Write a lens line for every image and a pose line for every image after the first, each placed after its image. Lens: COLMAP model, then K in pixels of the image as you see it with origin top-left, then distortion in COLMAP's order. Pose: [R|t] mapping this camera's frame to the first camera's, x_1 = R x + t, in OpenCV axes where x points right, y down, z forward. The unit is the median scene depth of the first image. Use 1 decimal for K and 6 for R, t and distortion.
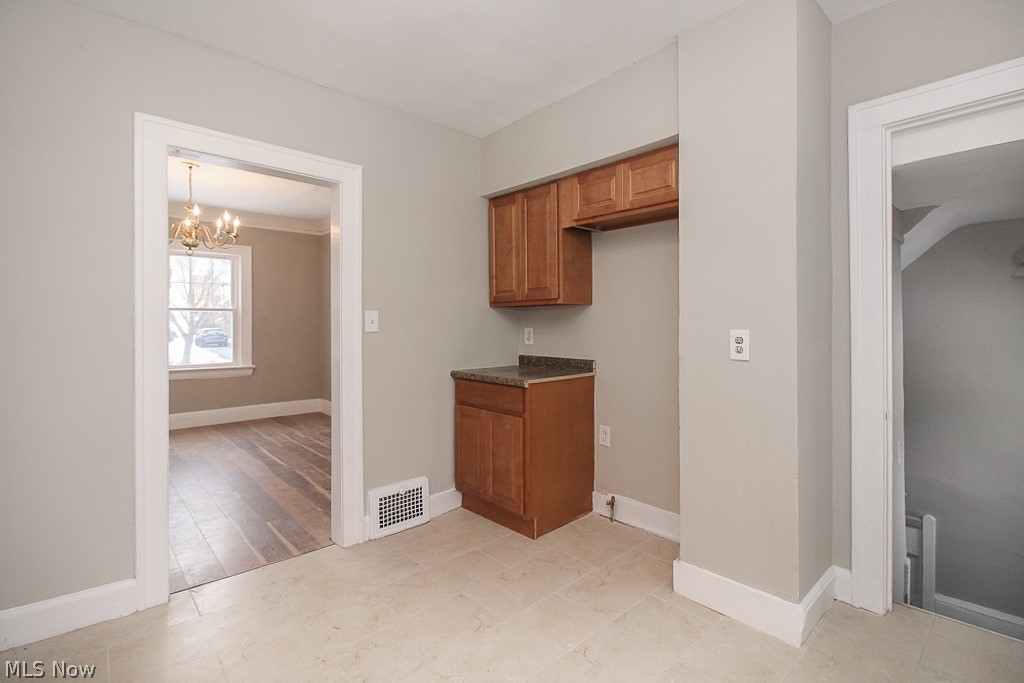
lens RADIAL K [[460.8, 0, 515.5], [0, 460.8, 320.0], [0, 0, 1]] dist [0.001059, -0.000082]
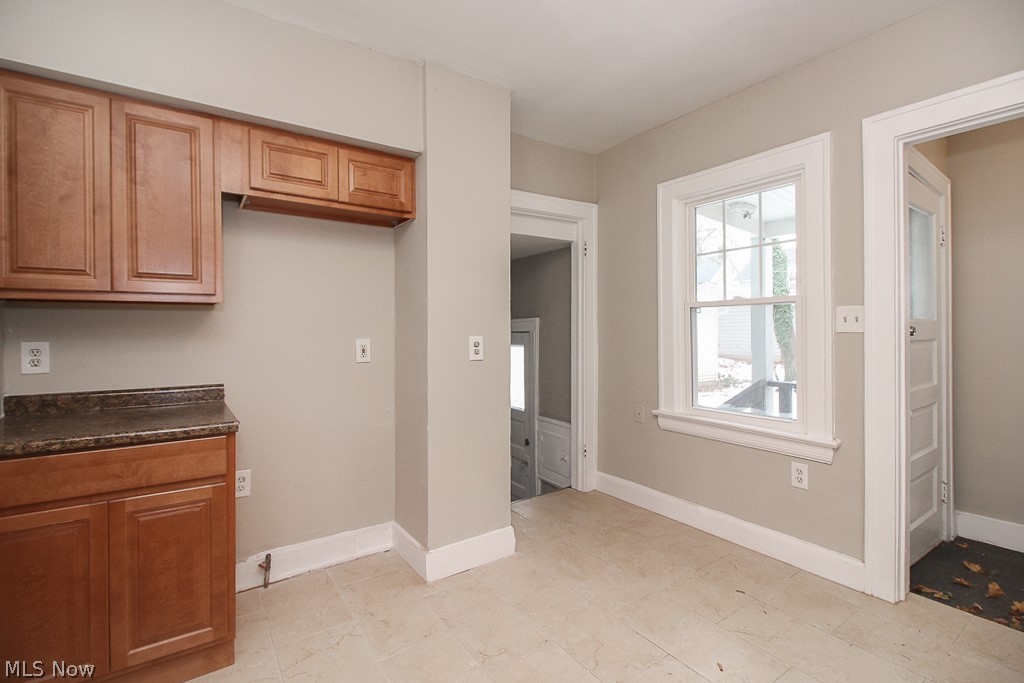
lens RADIAL K [[472.4, 0, 514.3], [0, 472.4, 330.5], [0, 0, 1]] dist [0.001427, -0.000538]
pose [[0.135200, 0.001366, 0.990817, -0.600986], [-0.001426, 0.999998, -0.001184, 0.005602], [-0.990817, -0.001253, 0.135202, 0.551223]]
